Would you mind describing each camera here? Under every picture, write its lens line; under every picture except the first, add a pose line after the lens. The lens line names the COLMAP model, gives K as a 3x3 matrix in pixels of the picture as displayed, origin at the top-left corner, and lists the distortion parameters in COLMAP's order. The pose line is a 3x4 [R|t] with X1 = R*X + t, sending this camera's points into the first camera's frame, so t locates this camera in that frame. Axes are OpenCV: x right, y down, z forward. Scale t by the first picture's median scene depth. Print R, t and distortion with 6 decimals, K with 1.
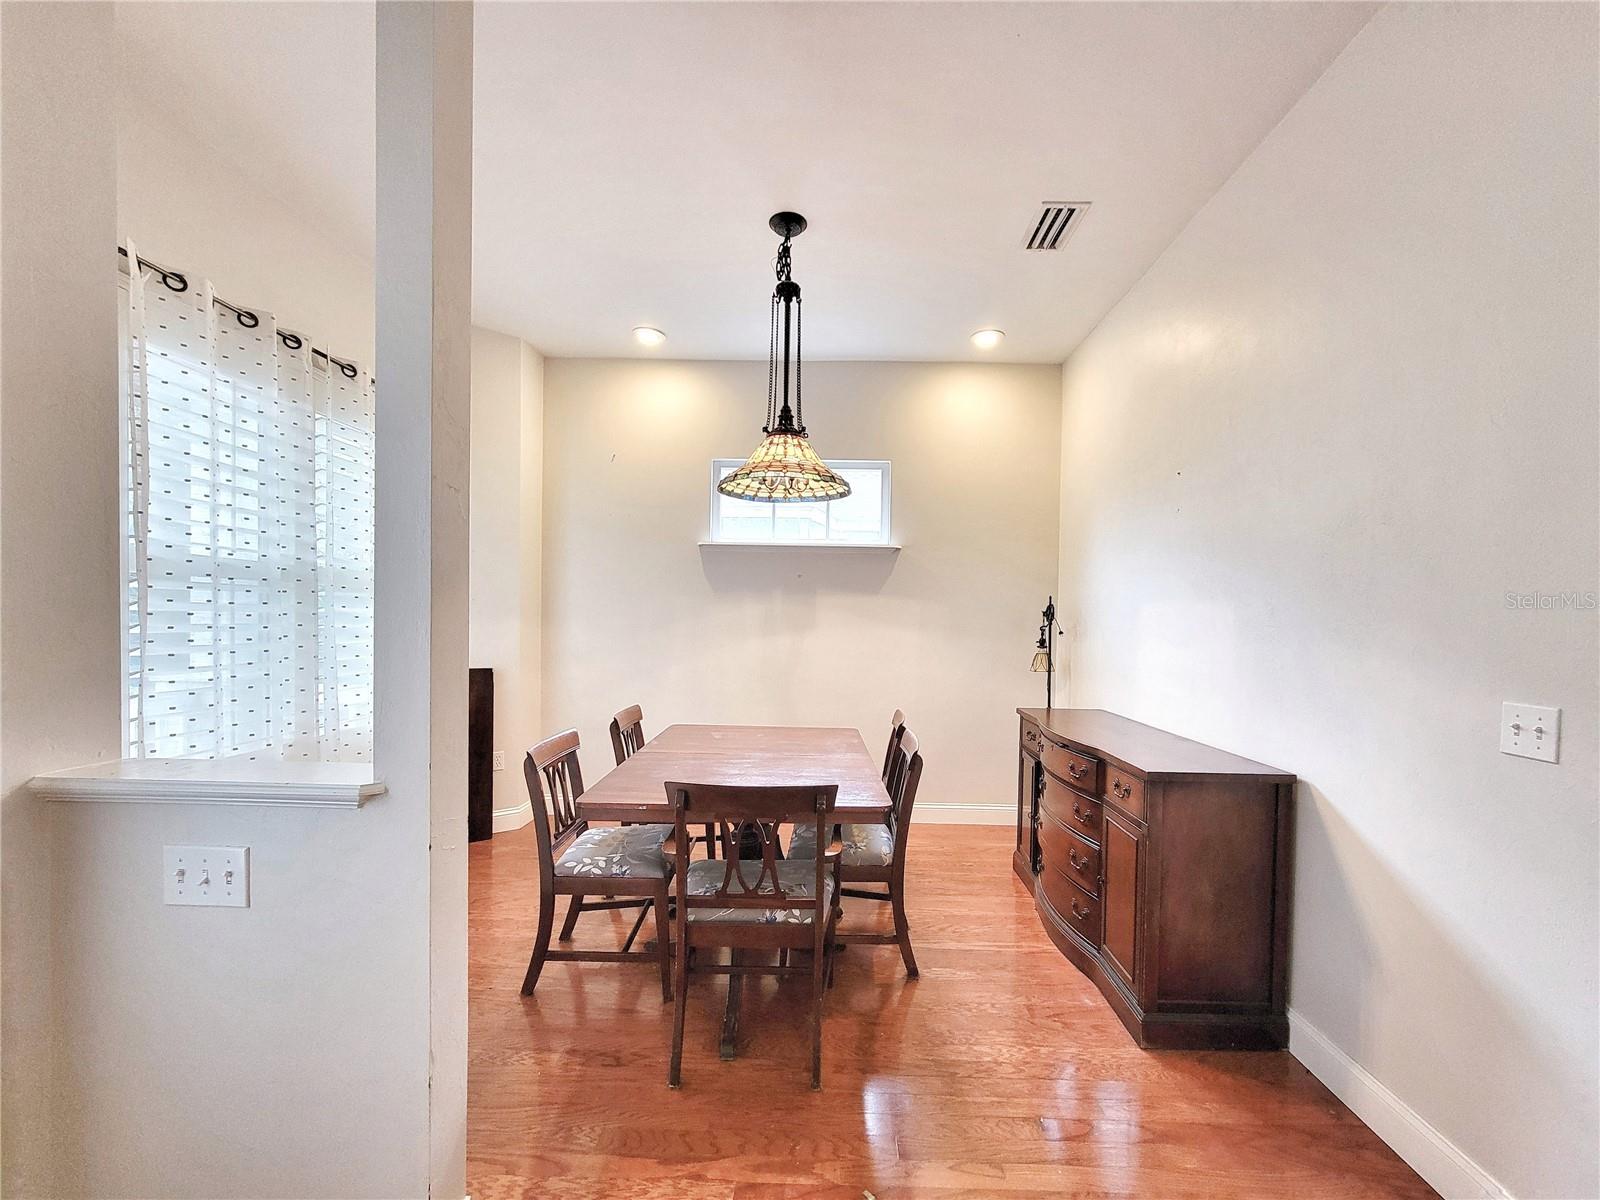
lens RADIAL K [[654.0, 0, 803.1], [0, 654.0, 598.8], [0, 0, 1]] dist [-0.001049, -0.000329]
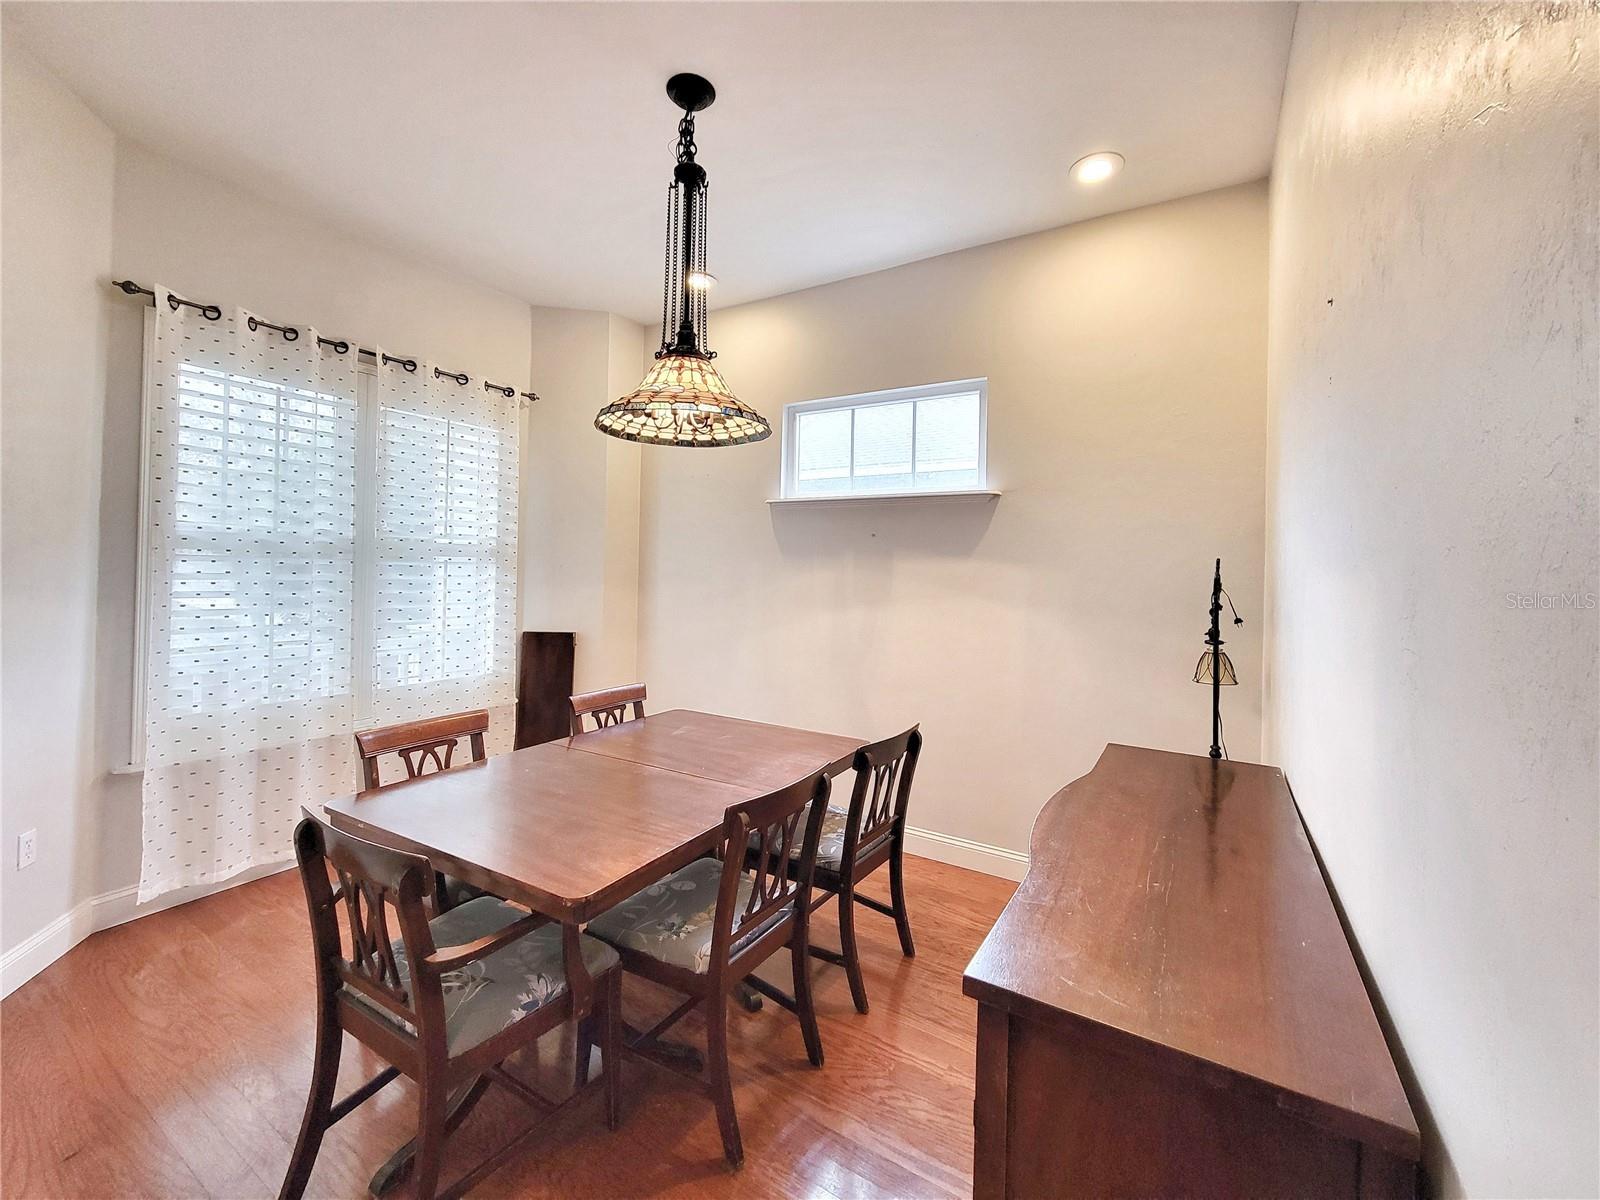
lens RADIAL K [[644.2, 0, 801.6], [0, 644.2, 541.0], [0, 0, 1]] dist [-0.001324, -0.000161]
pose [[0.864352, -0.022474, -0.502384, 0.471723], [0.007863, 0.999483, -0.031183, -0.006493], [0.502825, 0.023003, 0.864082, 0.409182]]
